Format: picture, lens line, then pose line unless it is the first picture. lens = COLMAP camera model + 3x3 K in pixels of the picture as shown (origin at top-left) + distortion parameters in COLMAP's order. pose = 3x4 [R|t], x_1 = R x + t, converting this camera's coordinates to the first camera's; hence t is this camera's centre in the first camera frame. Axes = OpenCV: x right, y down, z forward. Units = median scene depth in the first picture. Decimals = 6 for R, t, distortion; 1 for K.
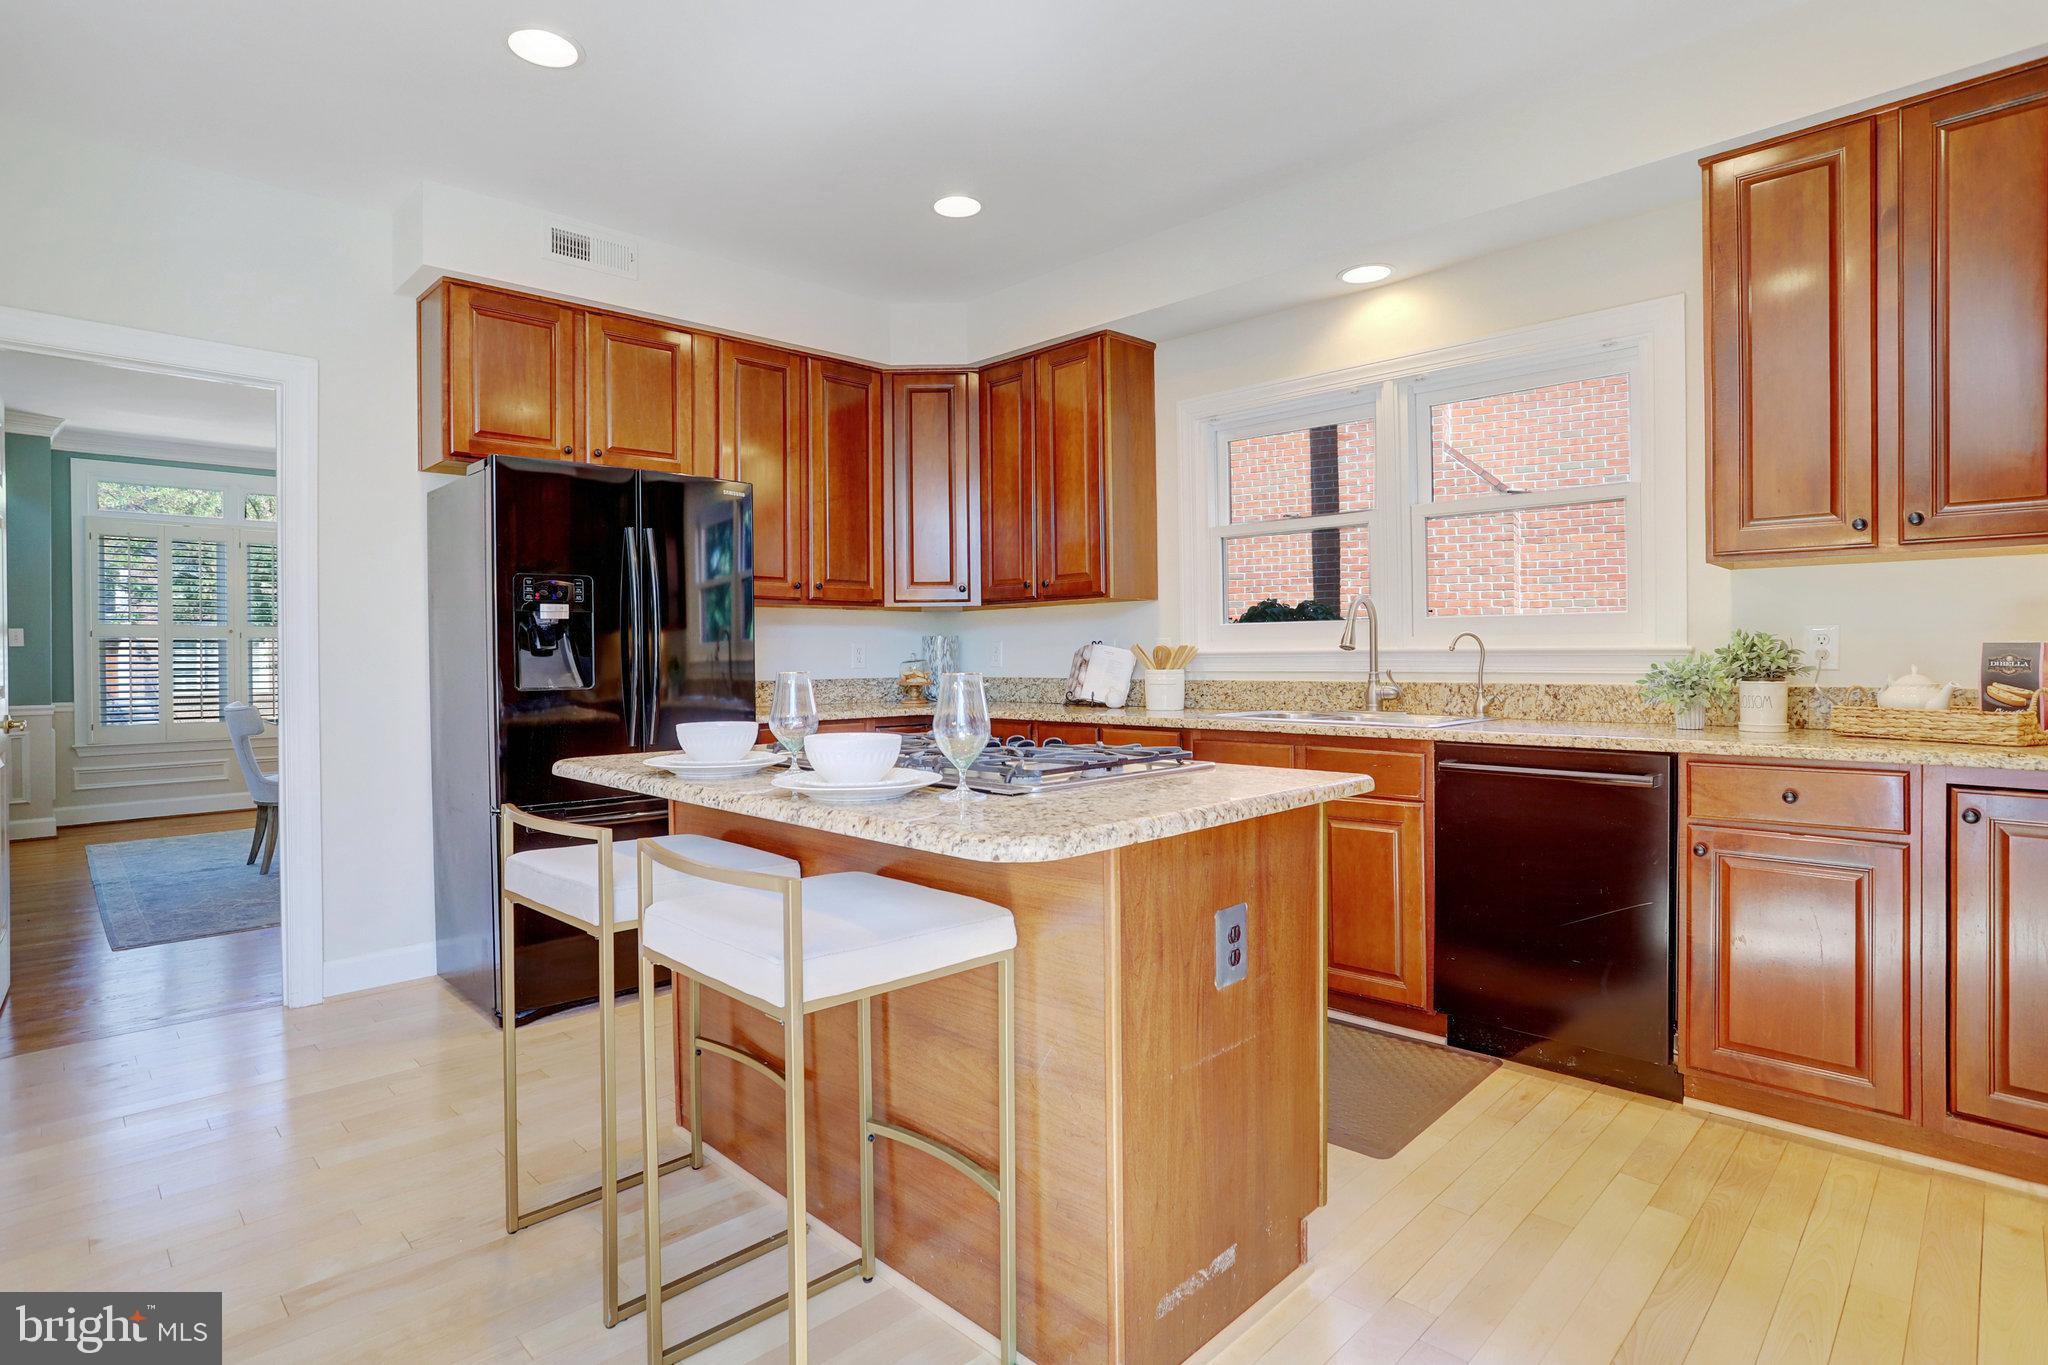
lens RADIAL K [[1009.8, 0, 1015.3], [0, 1009.8, 676.9], [0, 0, 1]] dist [-0.056924, 0.022502]
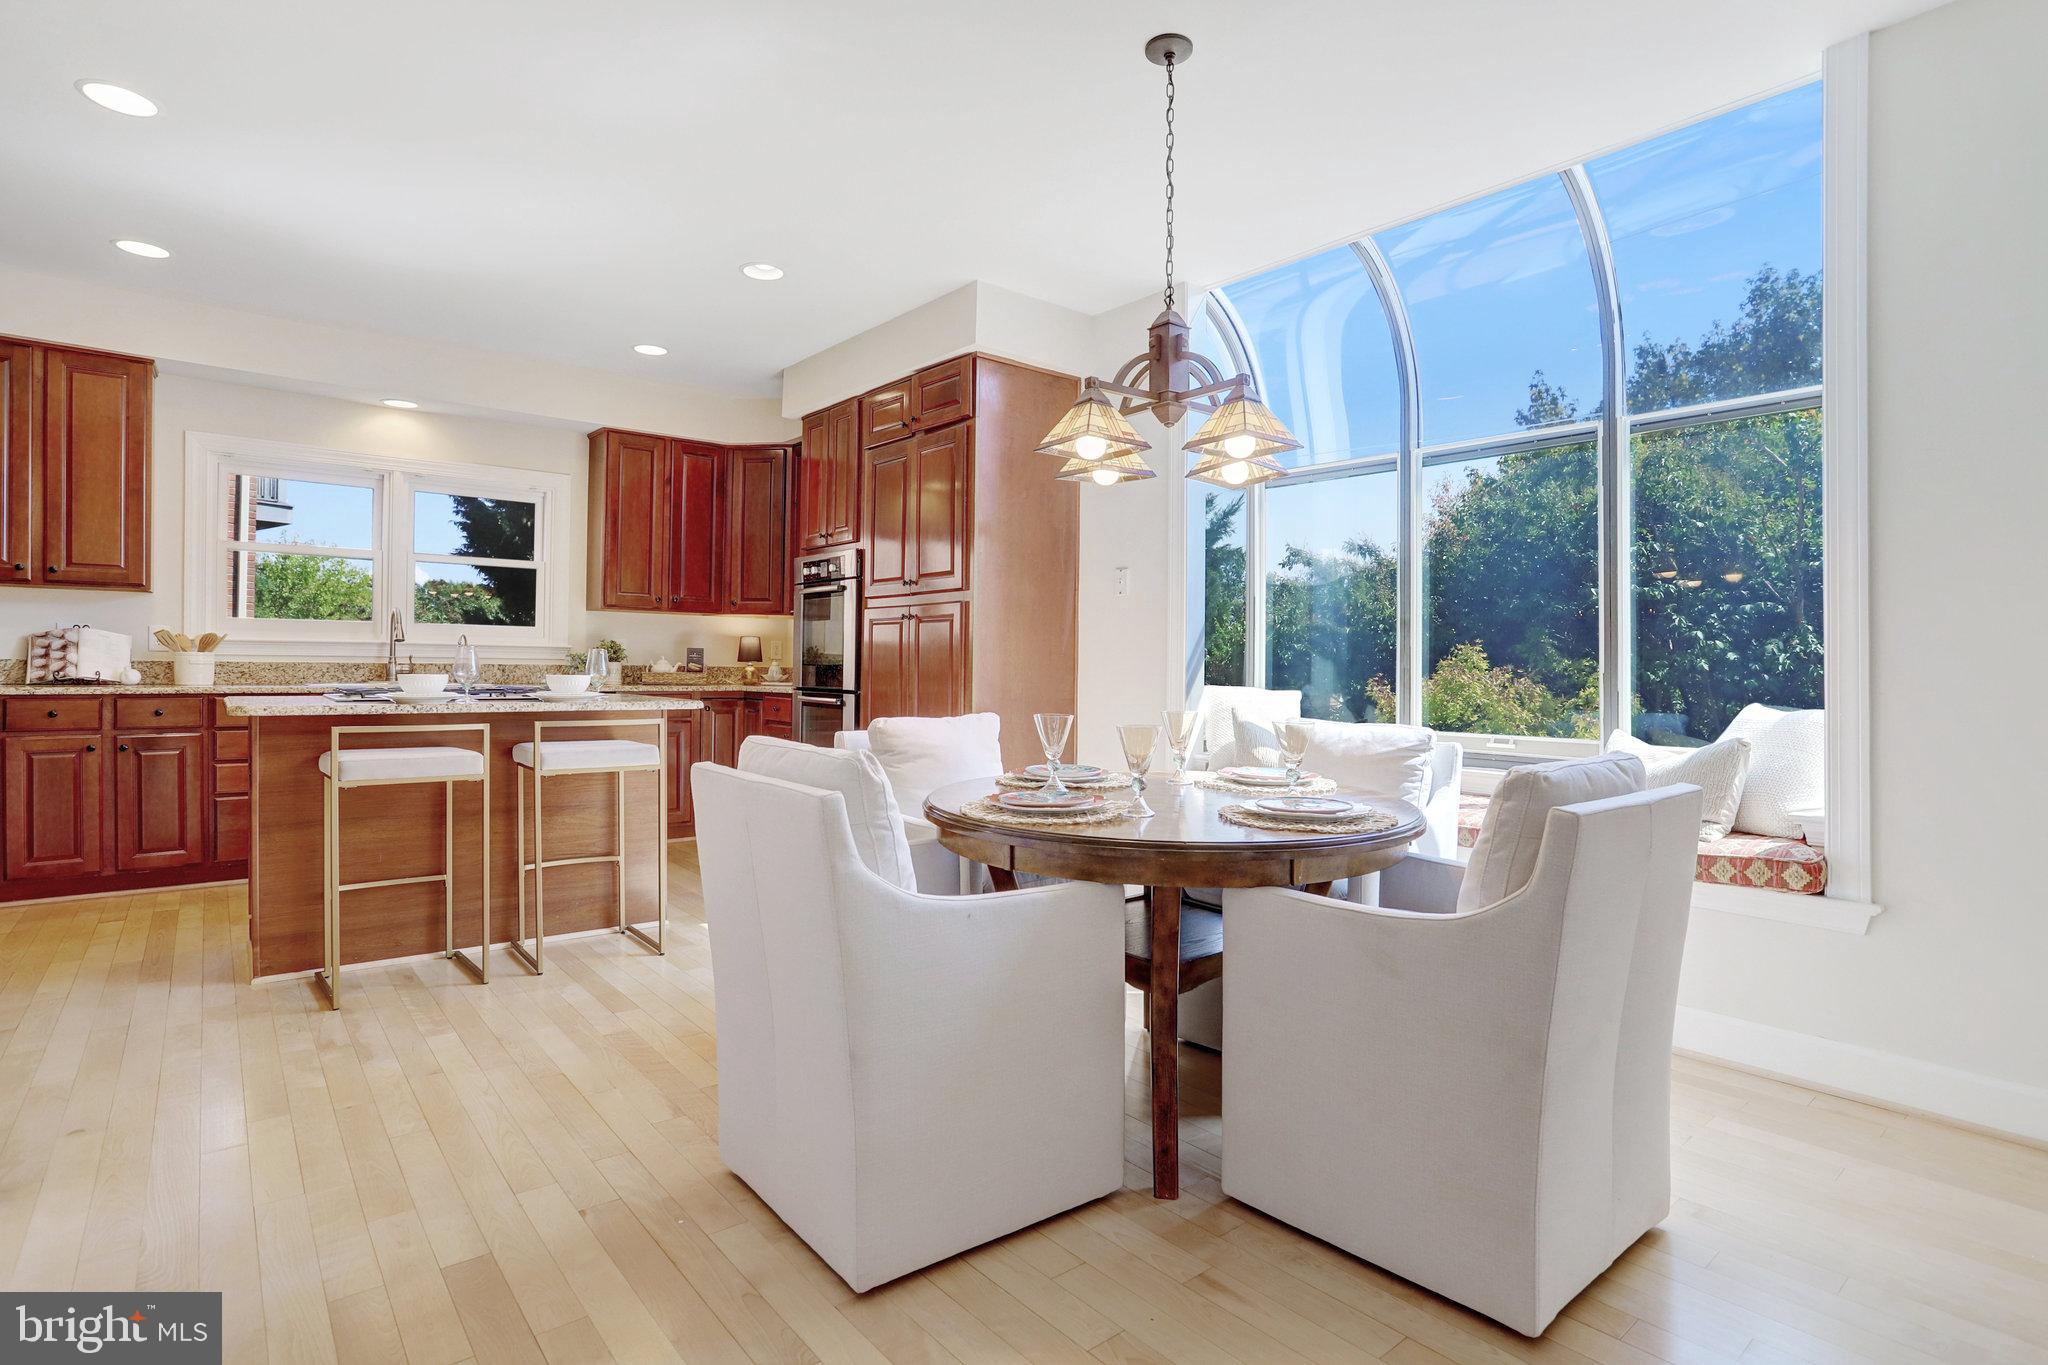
lens RADIAL K [[1009.8, 0, 1020.0], [0, 1009.8, 689.0], [0, 0, 1]] dist [-0.056924, 0.022502]
pose [[0.091431, -0.017795, 0.995652, -1.215374], [0.000566, 0.999841, 0.017818, 0.021564], [-0.995811, -0.001066, 0.091427, -0.131664]]
